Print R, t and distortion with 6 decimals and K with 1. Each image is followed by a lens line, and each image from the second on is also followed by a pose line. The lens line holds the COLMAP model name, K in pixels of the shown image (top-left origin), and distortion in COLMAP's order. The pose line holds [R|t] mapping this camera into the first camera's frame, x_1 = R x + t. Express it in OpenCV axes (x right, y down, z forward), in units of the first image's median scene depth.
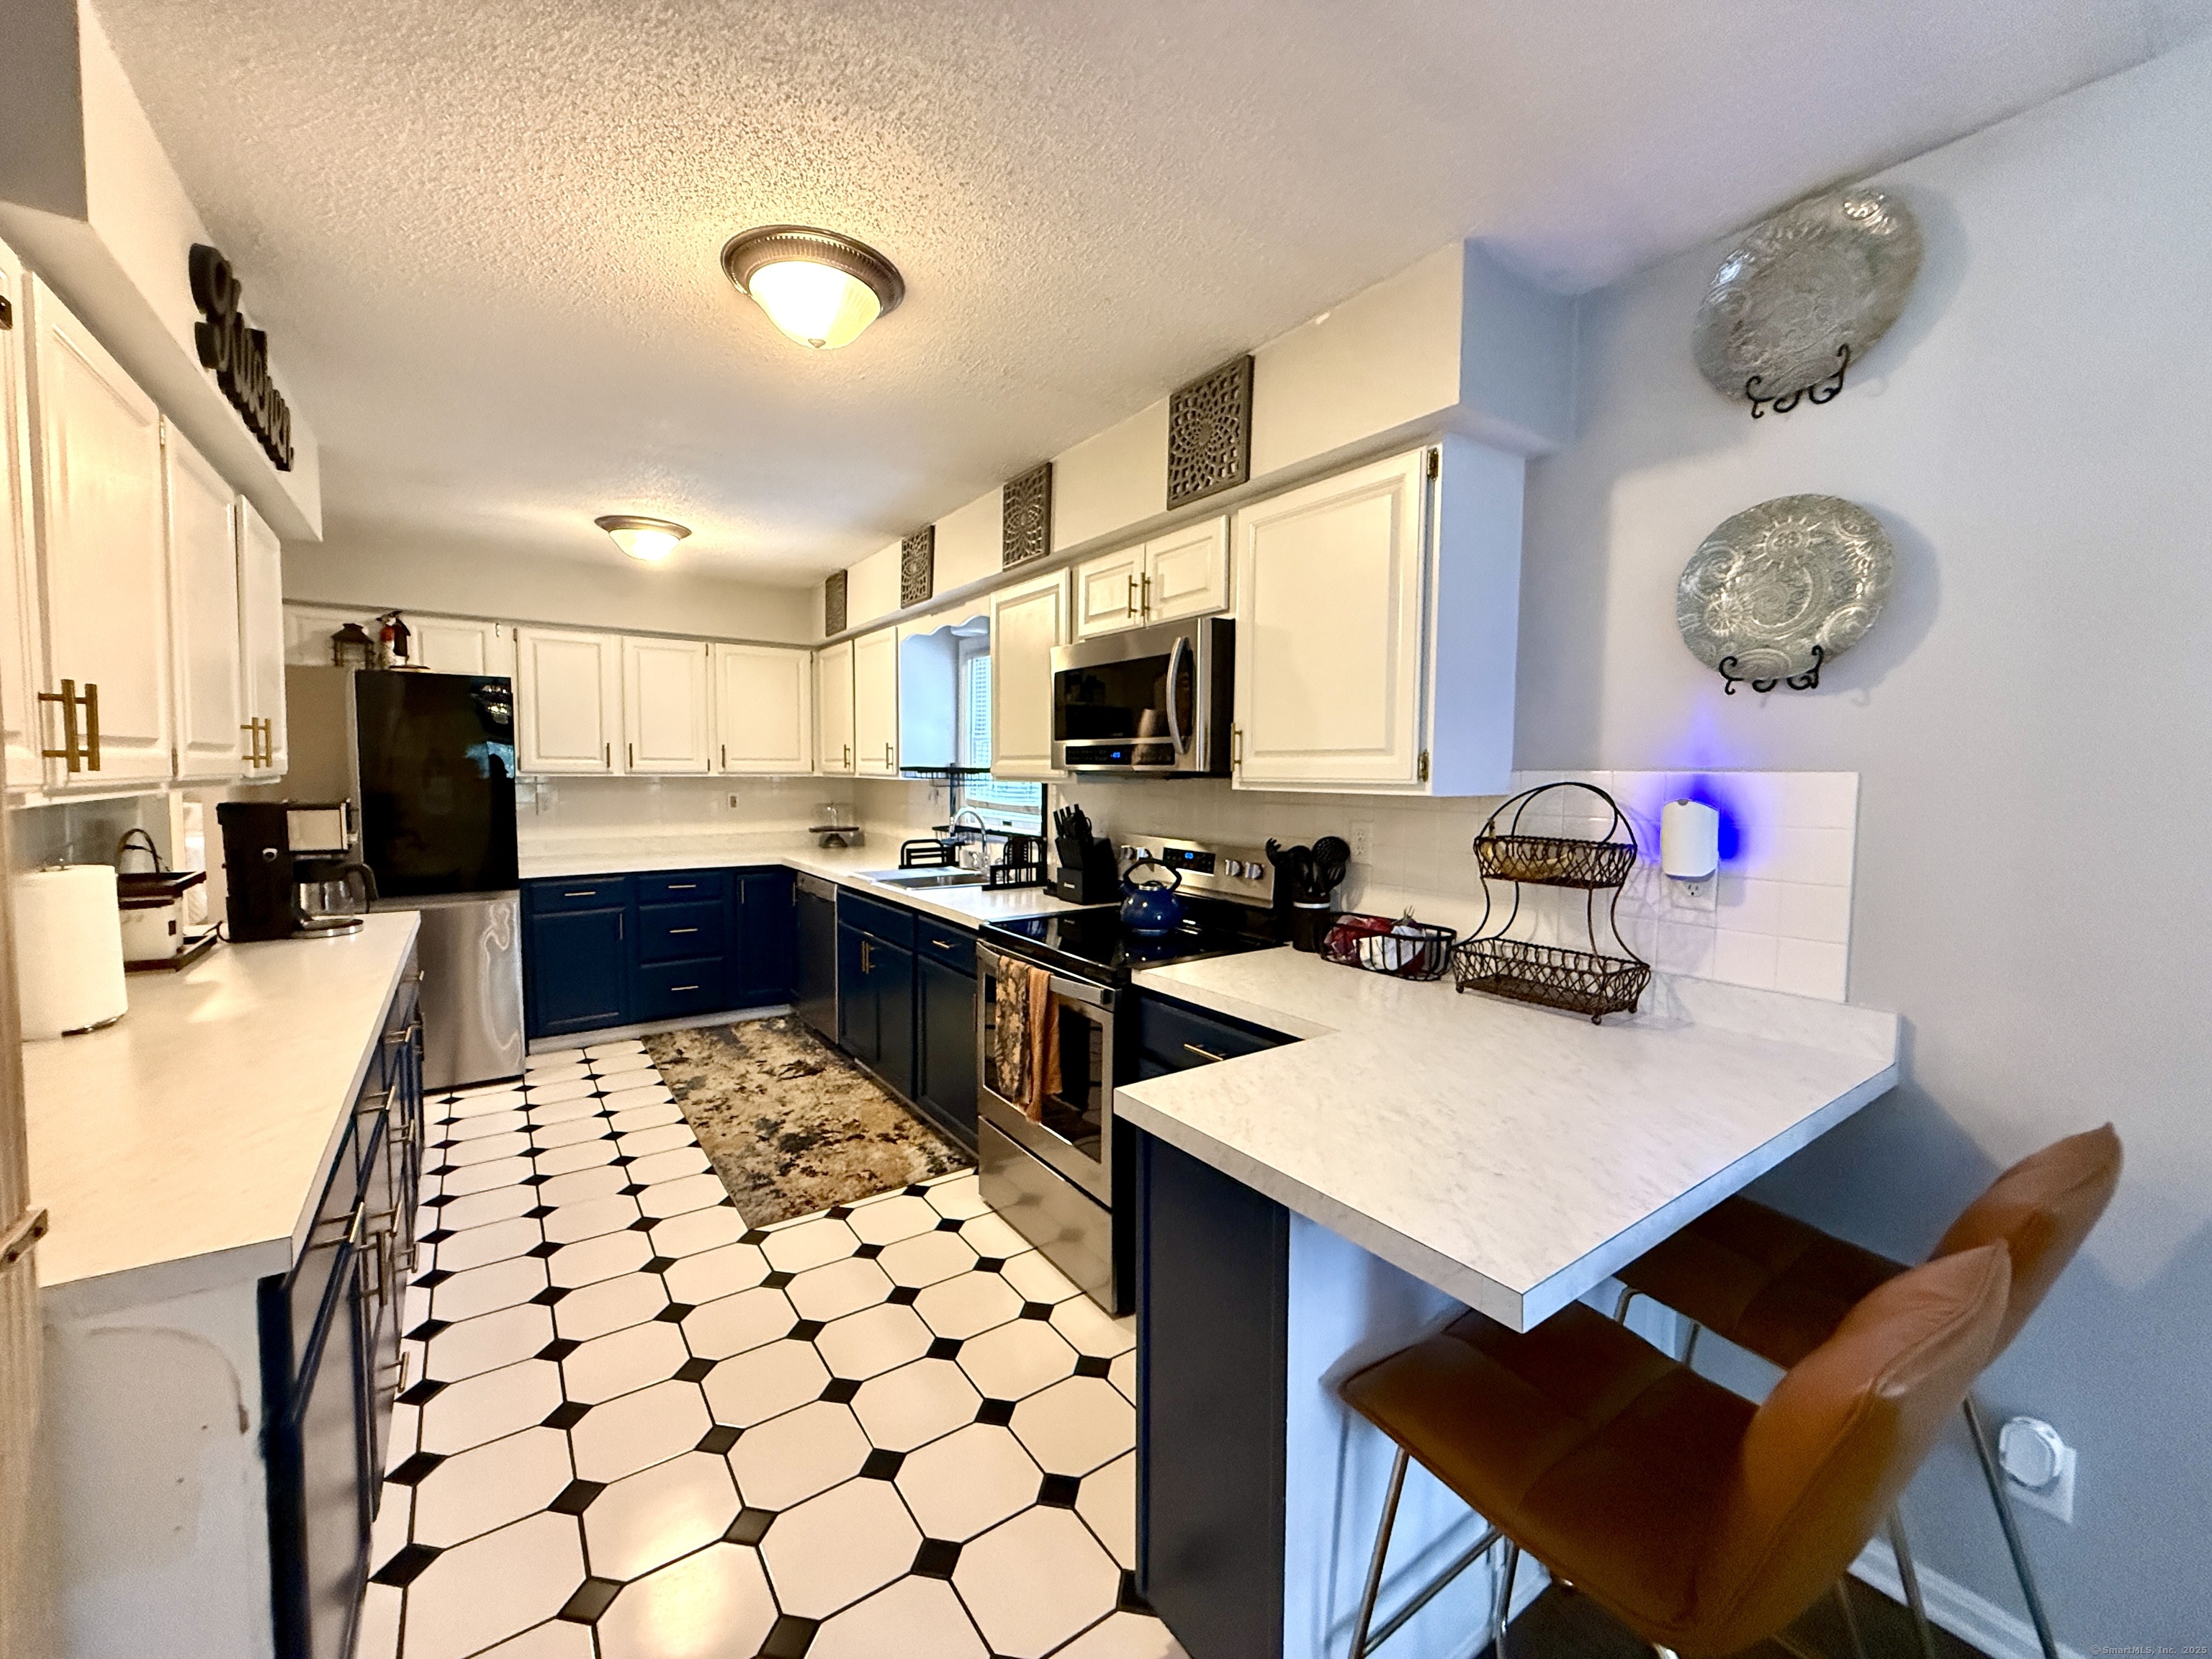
lens RADIAL K [[881.0, 0, 1110.1], [0, 881.0, 823.8], [0, 0, 1]] dist [-0.001005, -0.000024]
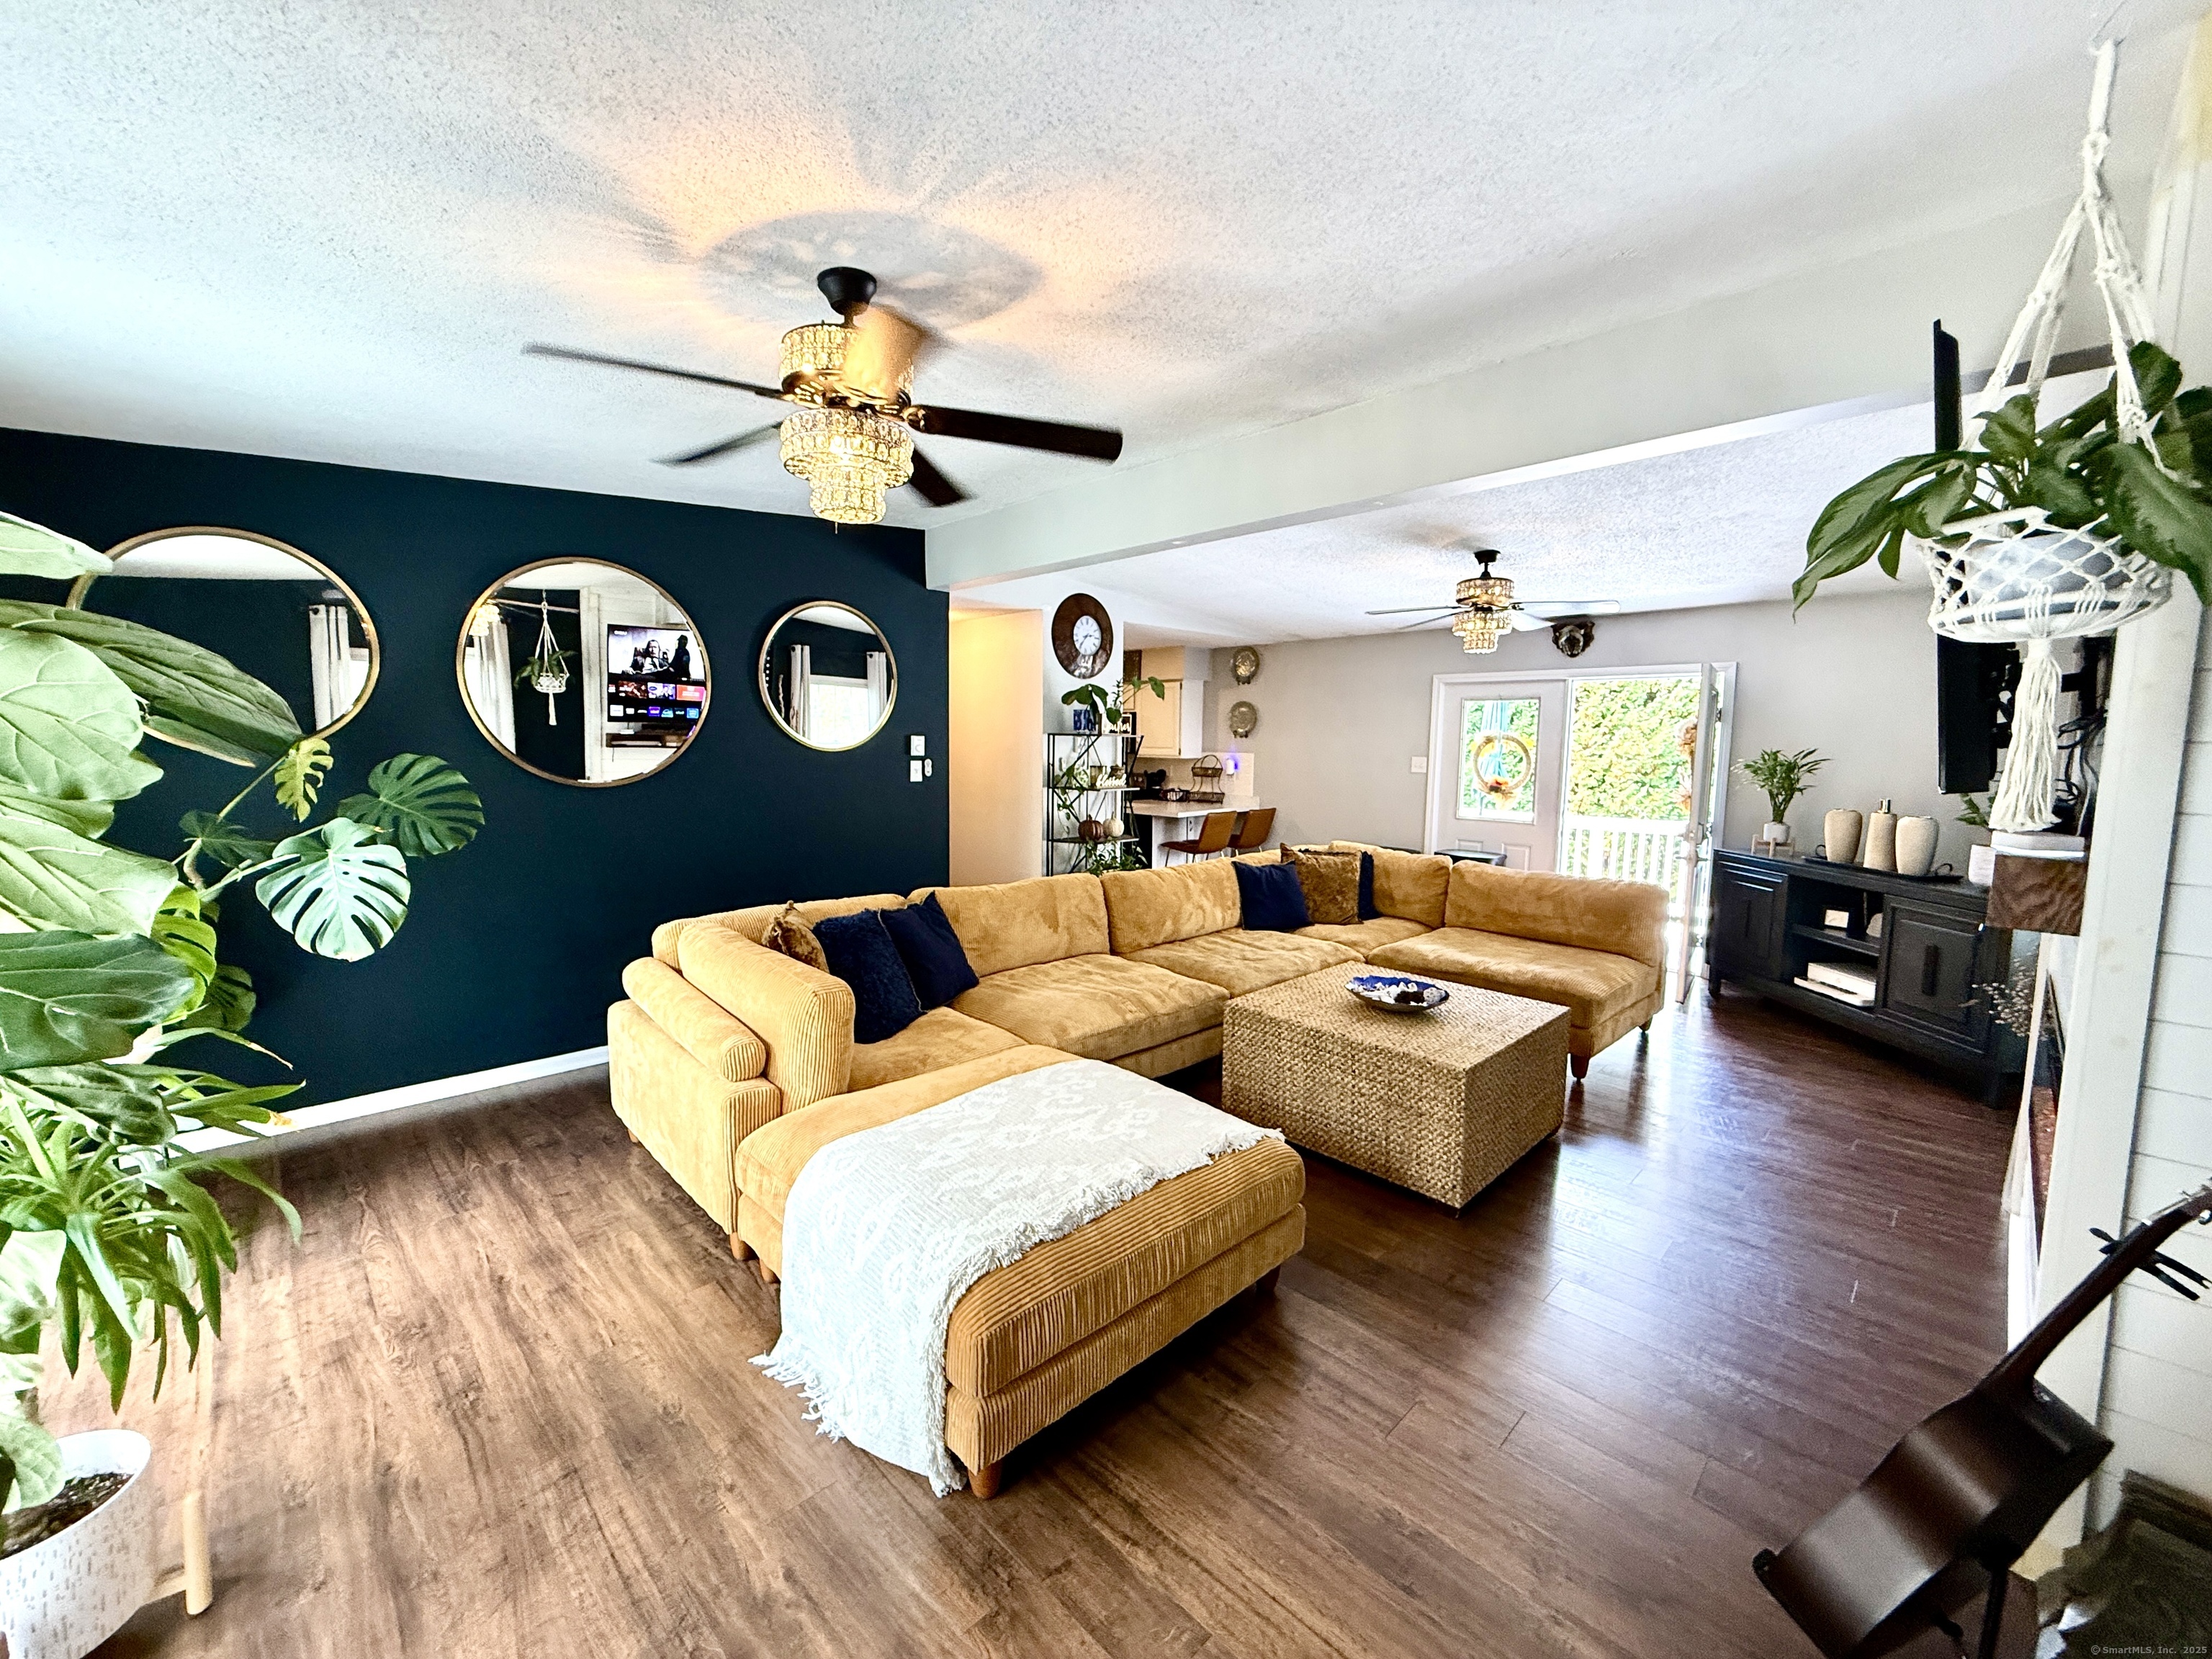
lens RADIAL K [[881.0, 0, 1102.4], [0, 881.0, 825.3], [0, 0, 1]] dist [-0.001005, -0.000024]
pose [[0.987653, -0.014401, 0.155994, -0.759825], [0.009005, 0.999338, 0.035246, 0.151130], [-0.156398, -0.033406, 0.987129, -3.460296]]
